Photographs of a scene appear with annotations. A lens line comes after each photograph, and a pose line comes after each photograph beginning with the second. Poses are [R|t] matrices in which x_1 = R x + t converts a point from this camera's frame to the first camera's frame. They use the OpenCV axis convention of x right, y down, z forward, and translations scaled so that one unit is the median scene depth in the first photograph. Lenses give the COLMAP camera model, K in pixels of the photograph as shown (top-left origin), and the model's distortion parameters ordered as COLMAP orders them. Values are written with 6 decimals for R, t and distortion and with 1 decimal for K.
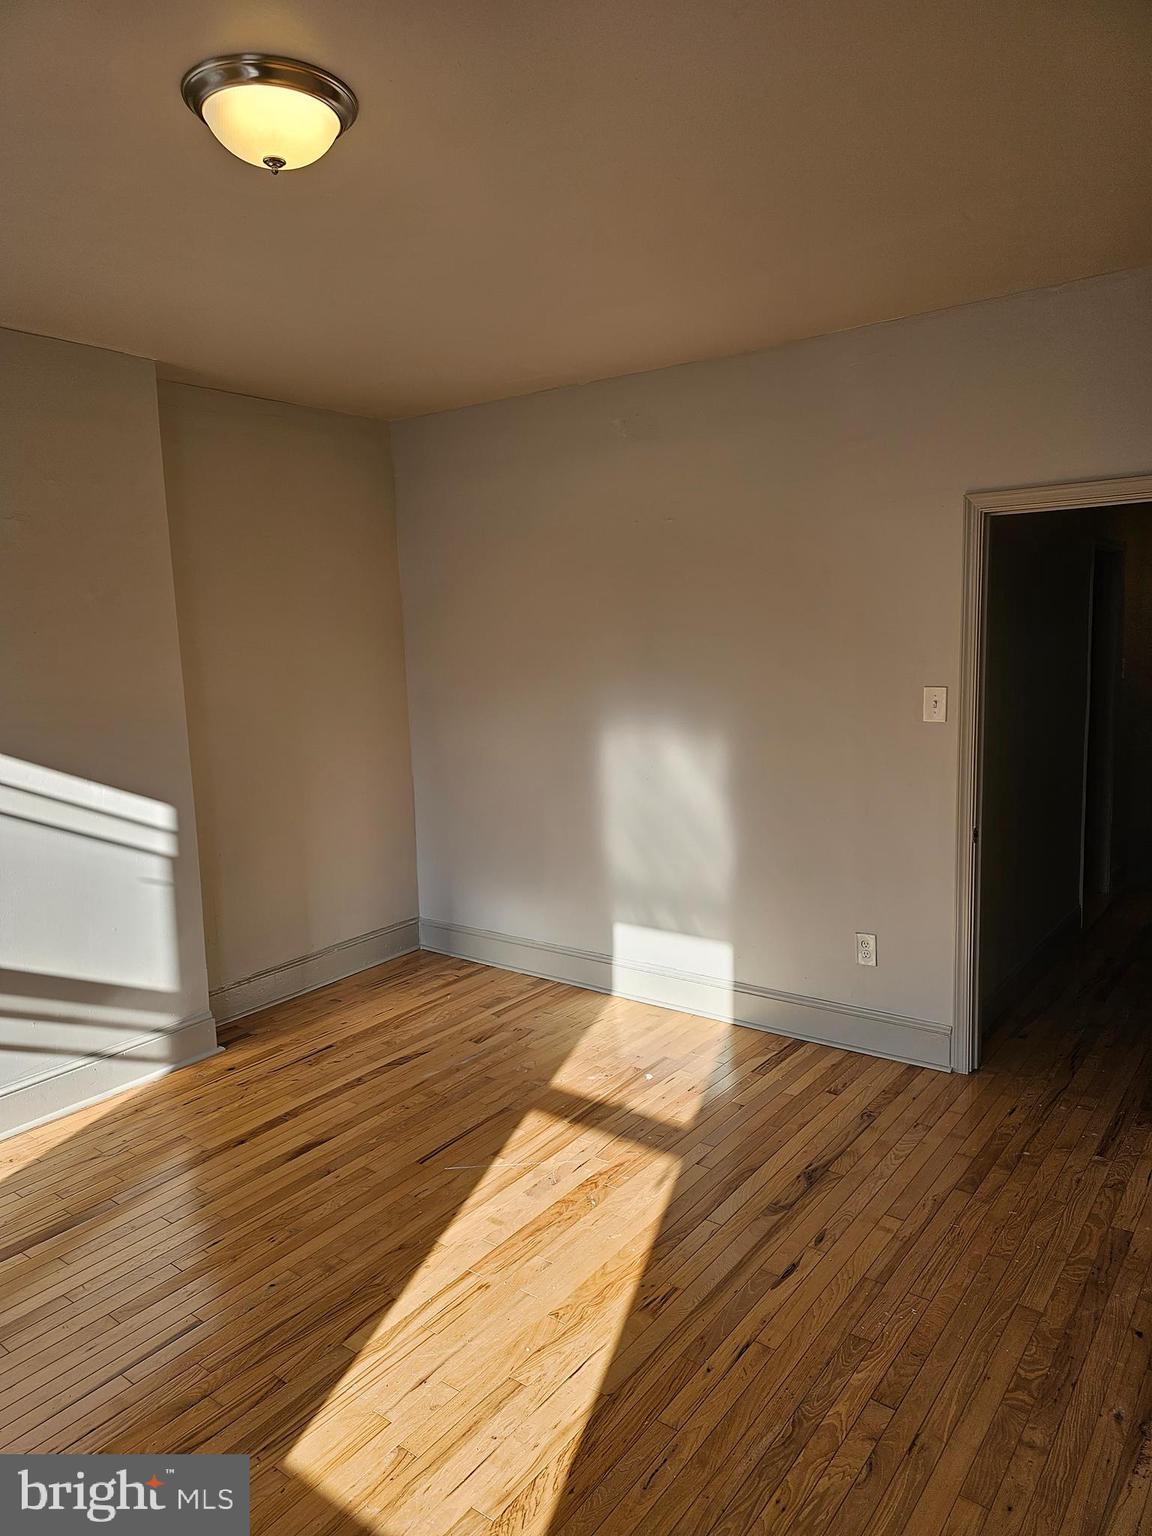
lens RADIAL K [[1014.4, 0, 563.6], [0, 1014.4, 770.0], [0, 0, 1]] dist [0.008280, -0.005100]
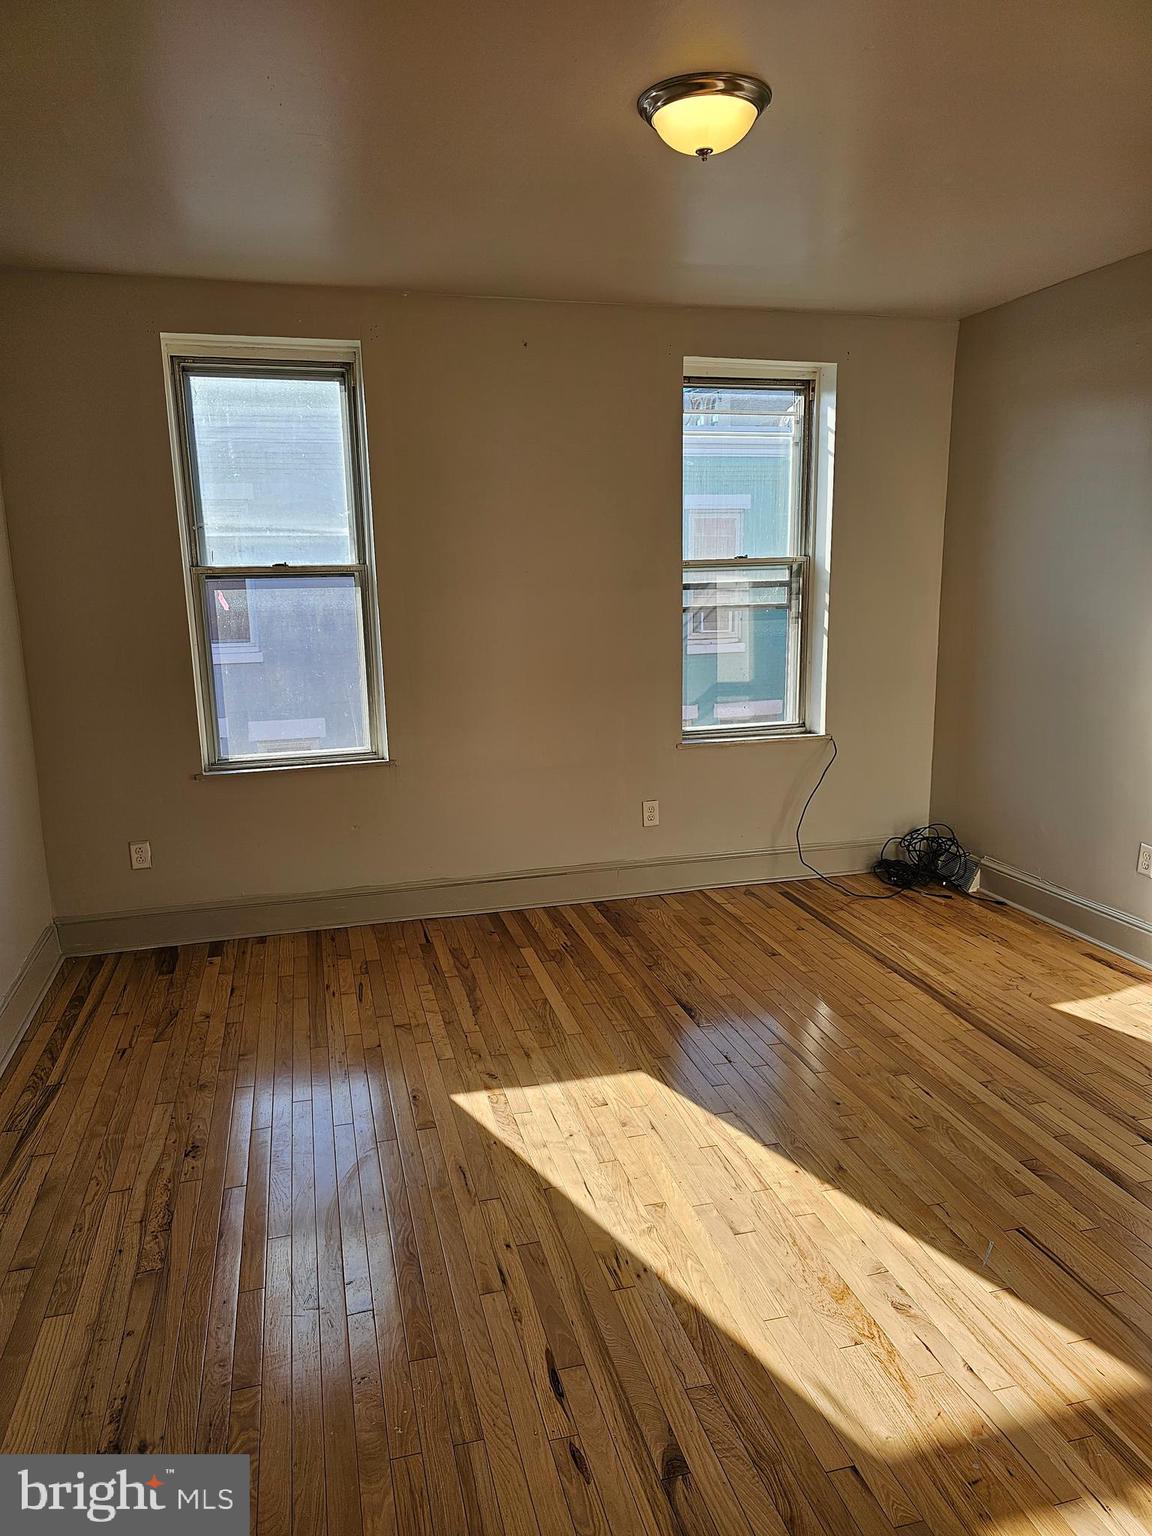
lens RADIAL K [[1014.4, 0, 563.6], [0, 1014.4, 770.0], [0, 0, 1]] dist [0.008280, -0.005100]
pose [[-0.601832, 0.203517, -0.772256, 0.675675], [-0.079619, 0.946877, 0.311585, -0.171802], [0.794644, 0.249008, -0.553657, 1.240192]]
